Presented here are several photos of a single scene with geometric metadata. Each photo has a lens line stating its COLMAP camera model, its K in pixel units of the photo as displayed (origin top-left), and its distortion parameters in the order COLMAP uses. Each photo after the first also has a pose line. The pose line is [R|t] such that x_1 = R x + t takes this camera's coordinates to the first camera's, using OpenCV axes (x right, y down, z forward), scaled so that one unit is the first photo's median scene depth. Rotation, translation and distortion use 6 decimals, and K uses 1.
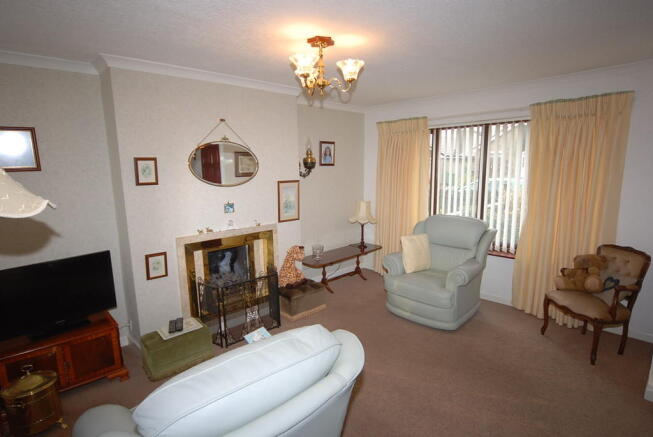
lens RADIAL K [[344.6, 0, 326.3], [0, 344.6, 222.0], [0, 0, 1]] dist [-0.005545, -0.001307]
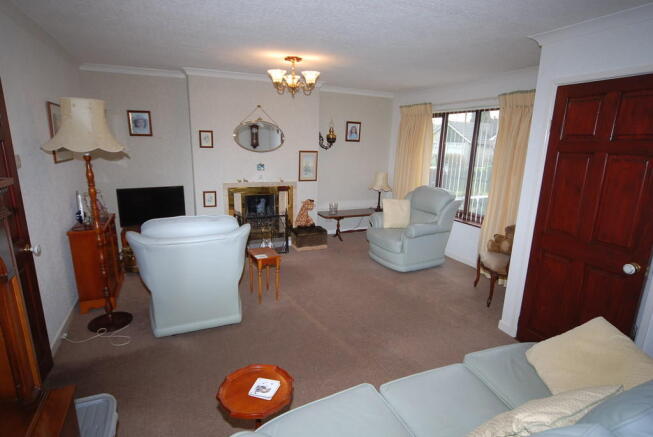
lens RADIAL K [[344.6, 0, 325.8], [0, 344.6, 218.5], [0, 0, 1]] dist [-0.005545, -0.001307]
pose [[0.944679, 0.111714, -0.308385, 0.411247], [-0.093458, 0.992914, 0.073396, 0.038886], [0.314400, -0.040515, 0.948426, -0.279014]]
